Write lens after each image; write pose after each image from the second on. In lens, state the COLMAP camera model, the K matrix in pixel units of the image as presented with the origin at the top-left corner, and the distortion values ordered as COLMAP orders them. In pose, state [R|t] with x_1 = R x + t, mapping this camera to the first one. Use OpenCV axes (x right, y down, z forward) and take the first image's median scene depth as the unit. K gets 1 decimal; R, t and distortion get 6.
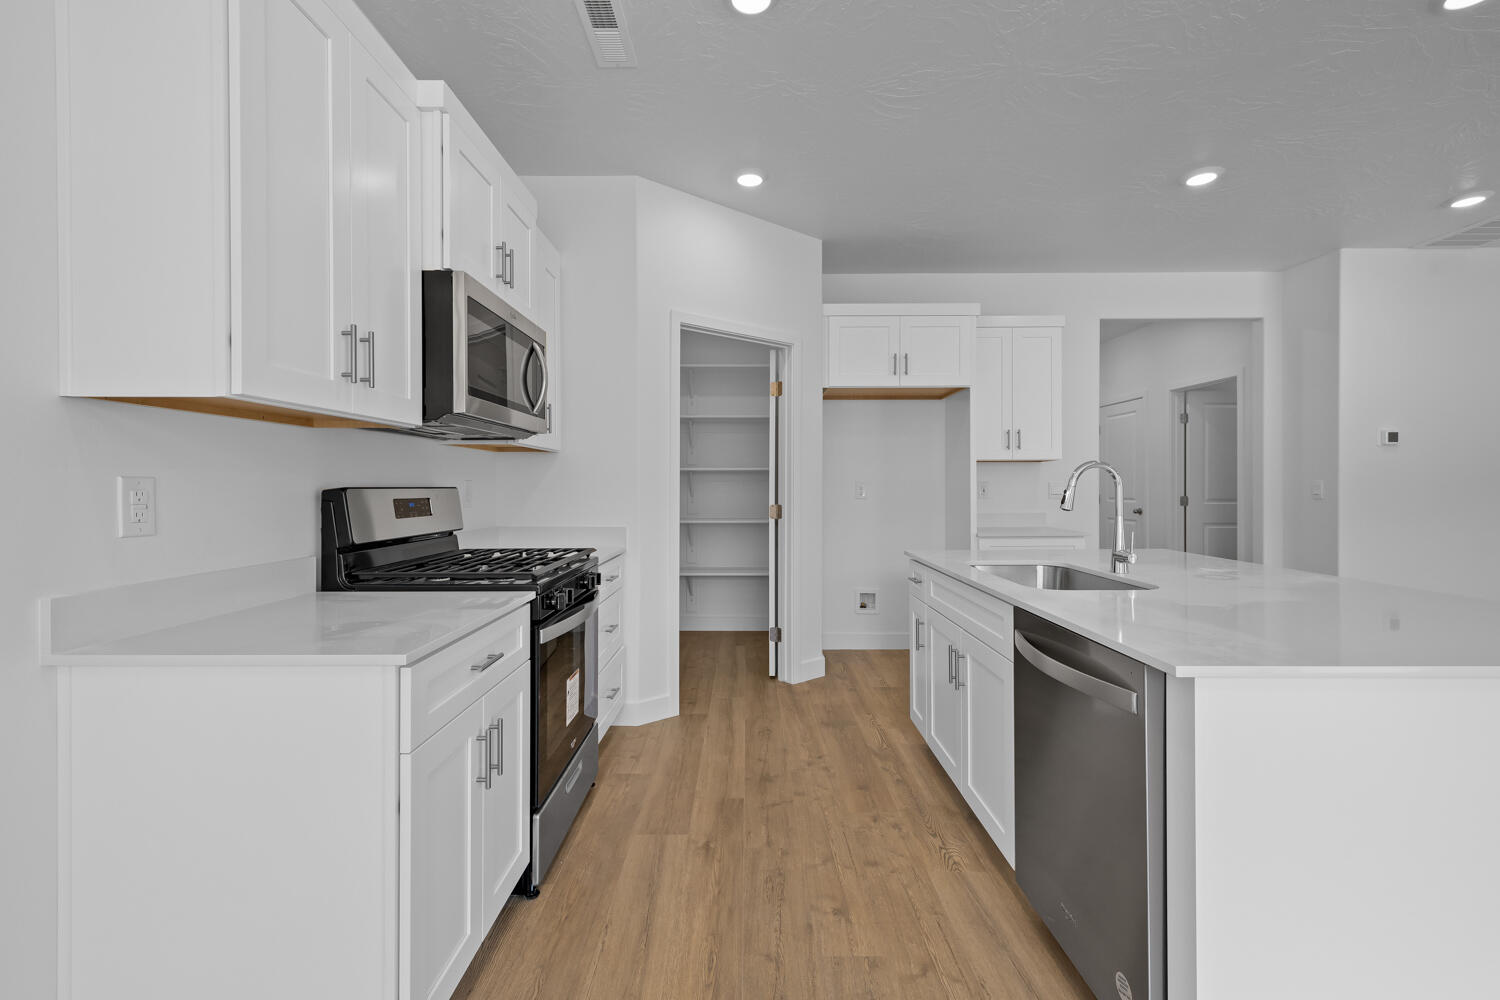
lens RADIAL K [[654.5, 0, 750.7], [0, 654.5, 487.4], [0, 0, 1]] dist [0.007247, -0.000054]
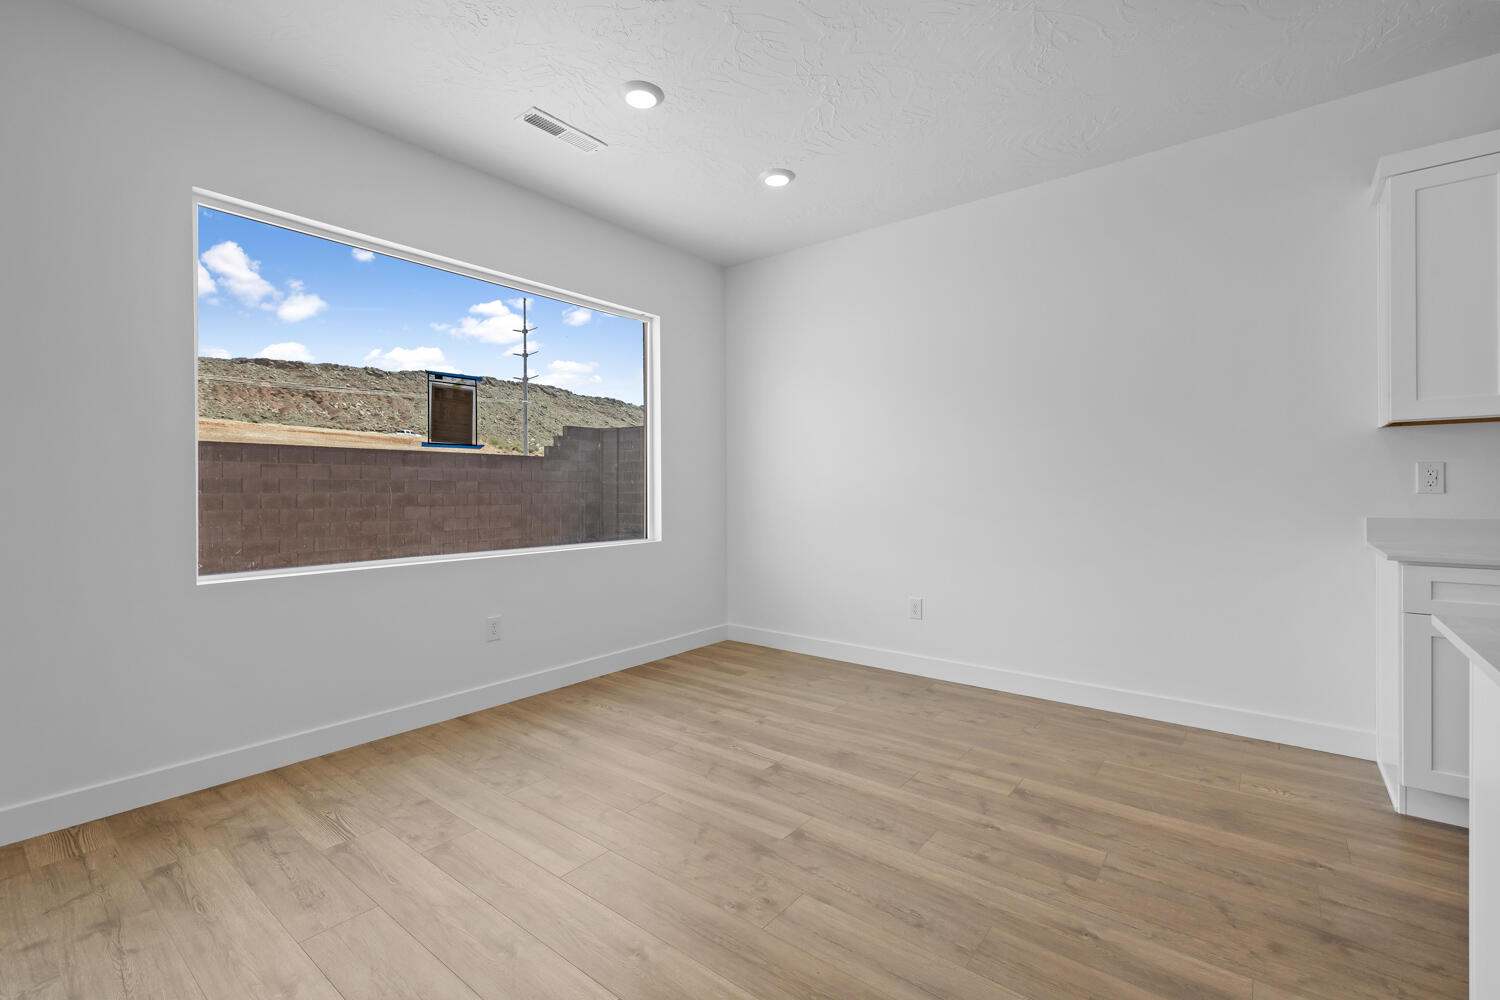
lens RADIAL K [[661.2, 0, 744.5], [0, 661.2, 483.9], [0, 0, 1]] dist [0.003794, 0.000020]
pose [[-0.627539, 0.000452, -0.778585, 0.759028], [0.004132, 0.999988, -0.002750, 0.018502], [0.778574, -0.004943, -0.627534, 0.273597]]
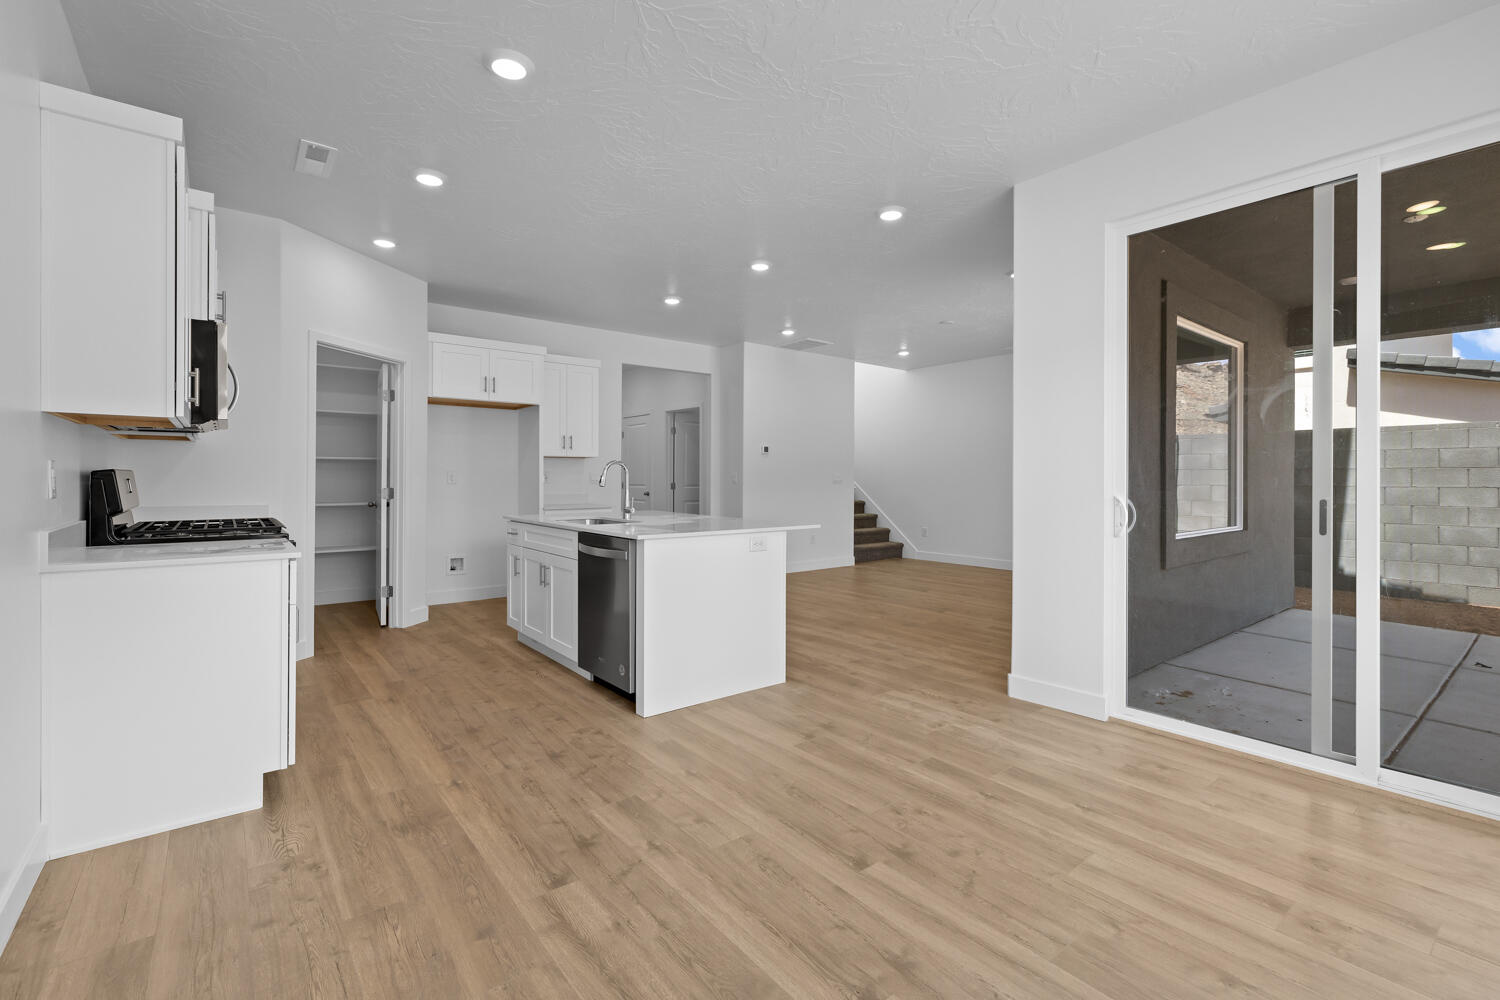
lens RADIAL K [[654.0, 0, 747.5], [0, 654.0, 478.3], [0, 0, 1]] dist [0.001495, -0.000041]
pose [[0.783138, 0.004642, 0.621831, -0.252259], [-0.004278, 0.999989, -0.002077, 0.009592], [-0.621833, -0.001034, 0.783149, -0.513179]]
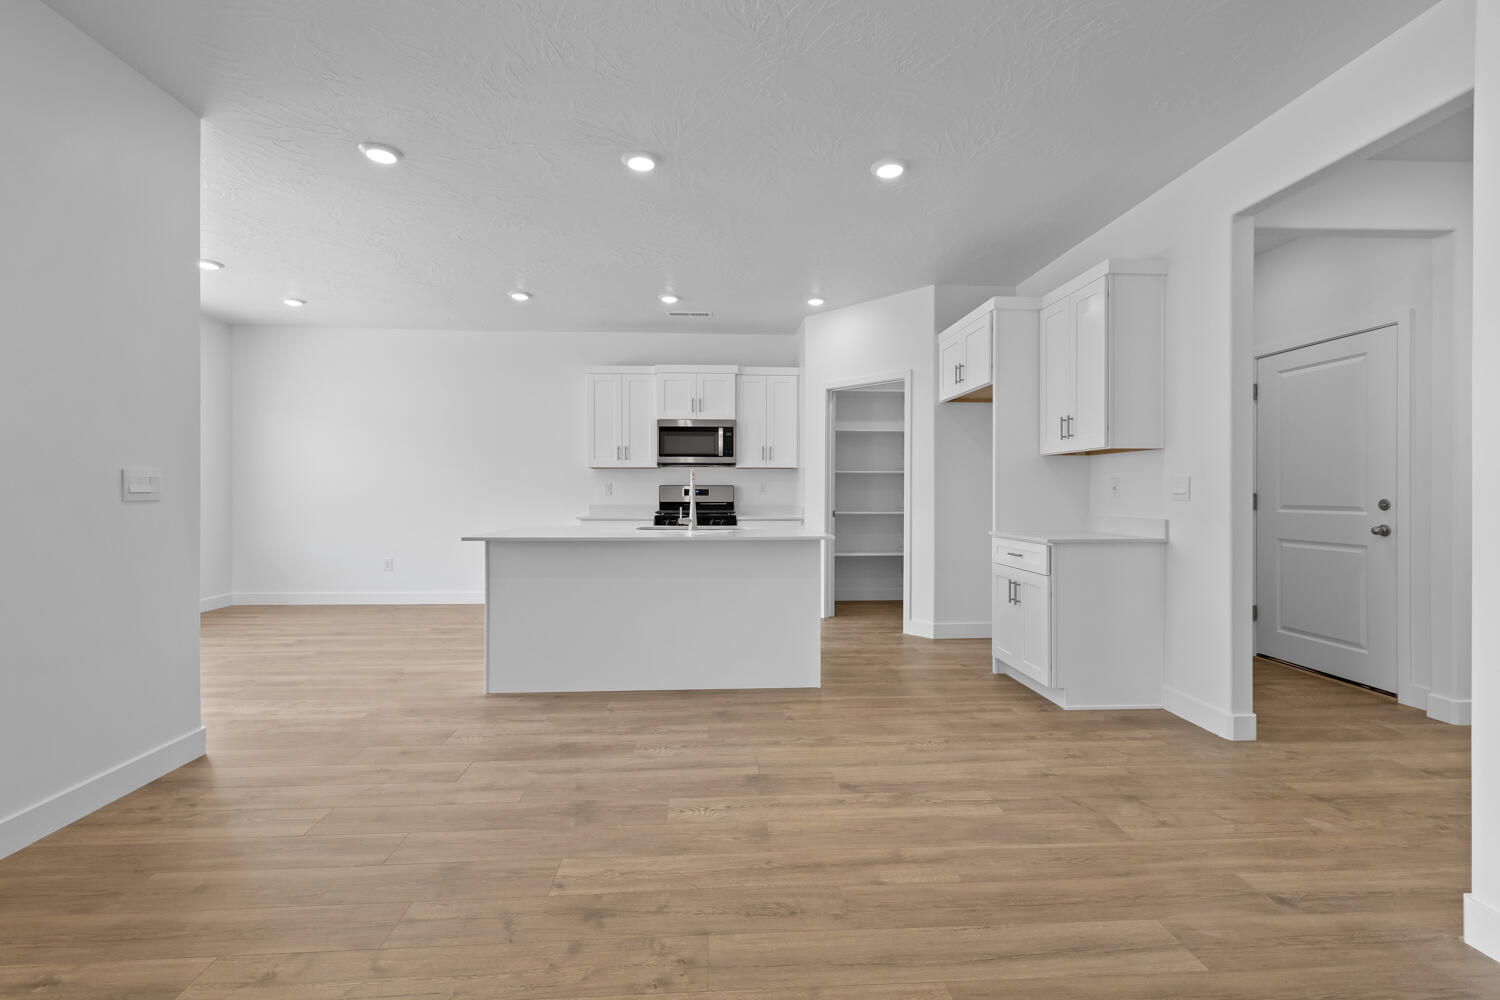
lens RADIAL K [[652.1, 0, 750.9], [0, 652.1, 491.5], [0, 0, 1]] dist [0.003498, -0.000411]
pose [[0.060559, 0.002981, -0.998160, 1.677298], [-0.002822, 0.999992, 0.002815, 0.012456], [0.998161, 0.002646, 0.060567, 0.741133]]
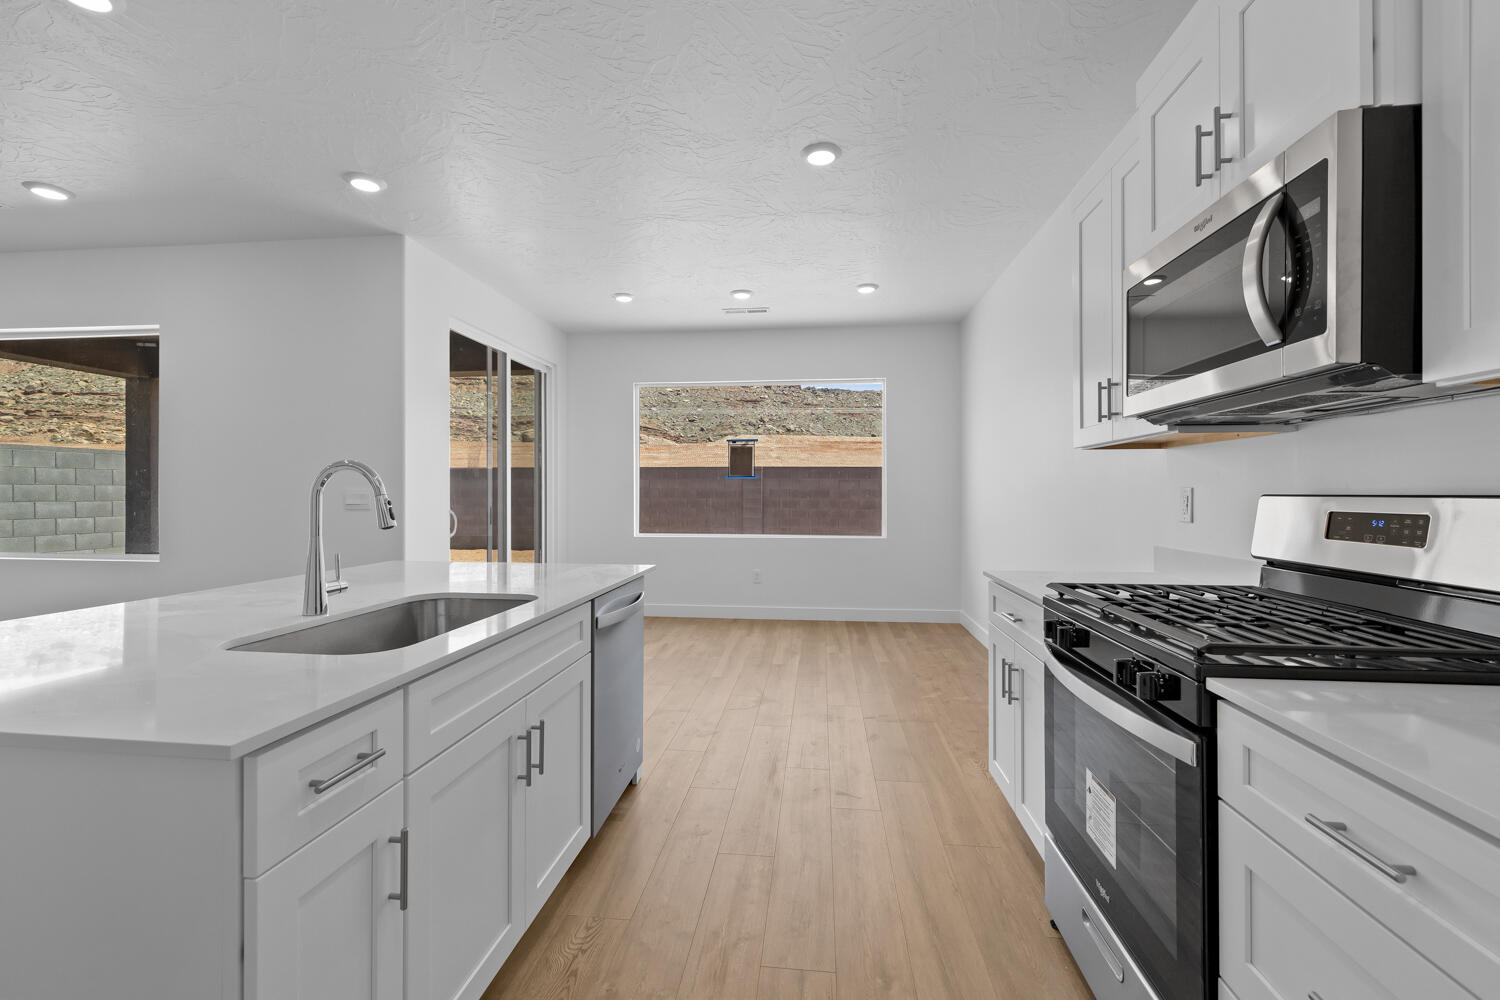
lens RADIAL K [[651.8, 0, 740.8], [0, 651.8, 487.3], [0, 0, 1]] dist [-0.001500, -0.000369]
pose [[-0.991837, 0.004071, 0.127449, -0.000096], [0.003344, 0.999977, -0.005917, -0.004261], [-0.127471, -0.005442, -0.991827, 1.177028]]
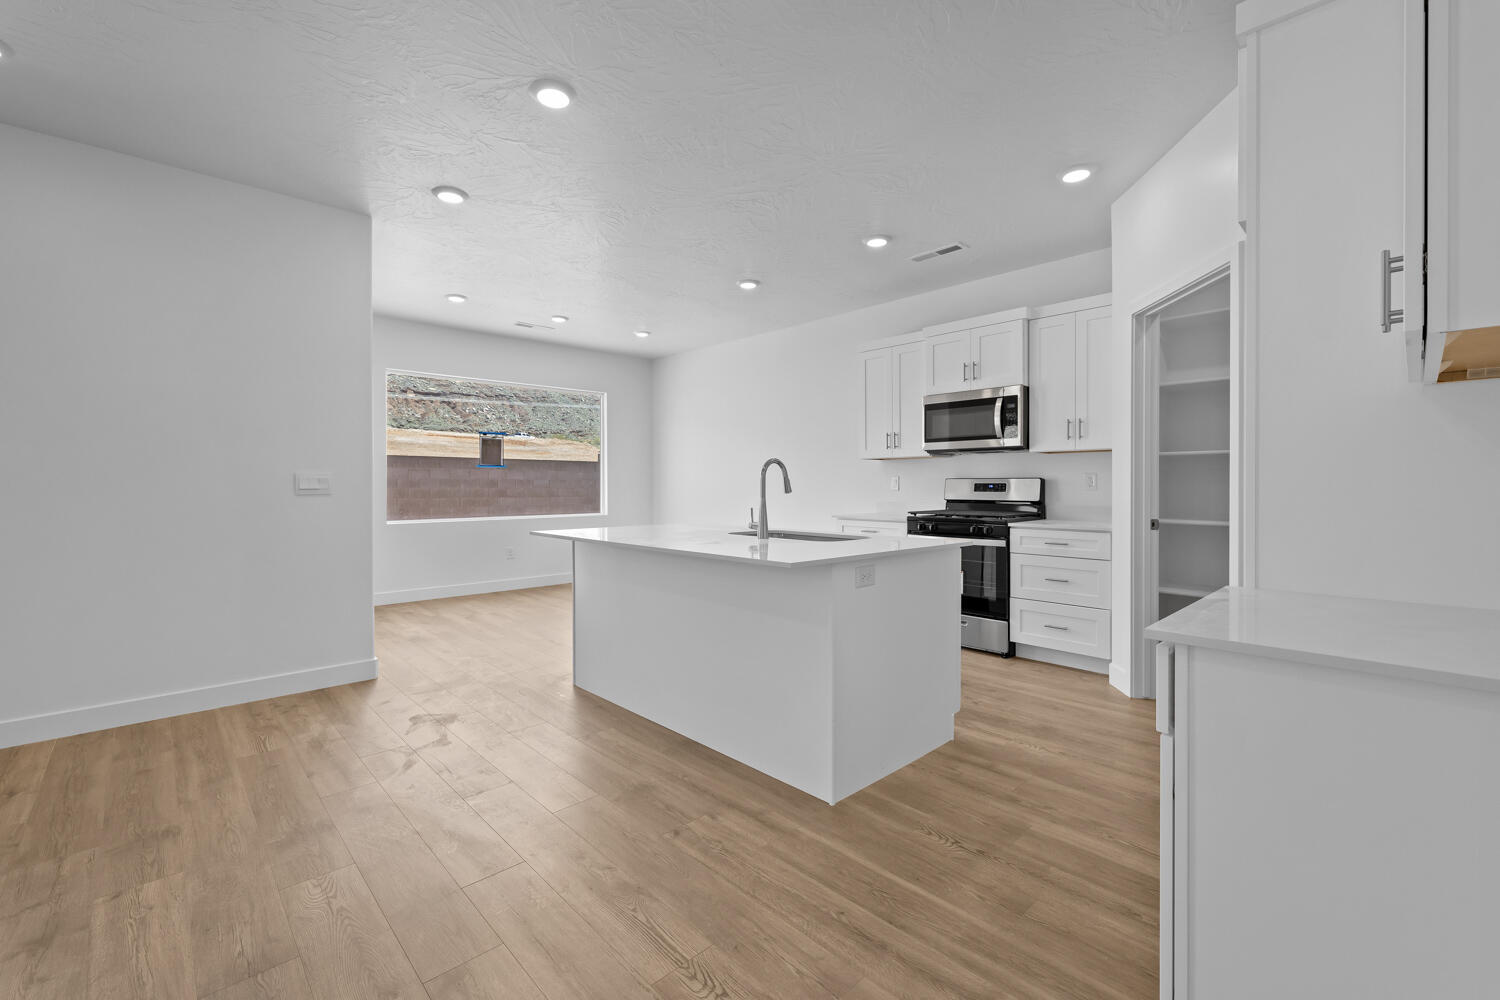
lens RADIAL K [[633.5, 0, 753.5], [0, 633.5, 489.1], [0, 0, 1]] dist [-0.000541, -0.000006]
pose [[-0.723130, 0.009577, -0.690646, 1.062782], [0.001959, 0.999928, 0.011814, 0.006869], [0.690710, 0.007190, -0.723097, 1.384388]]
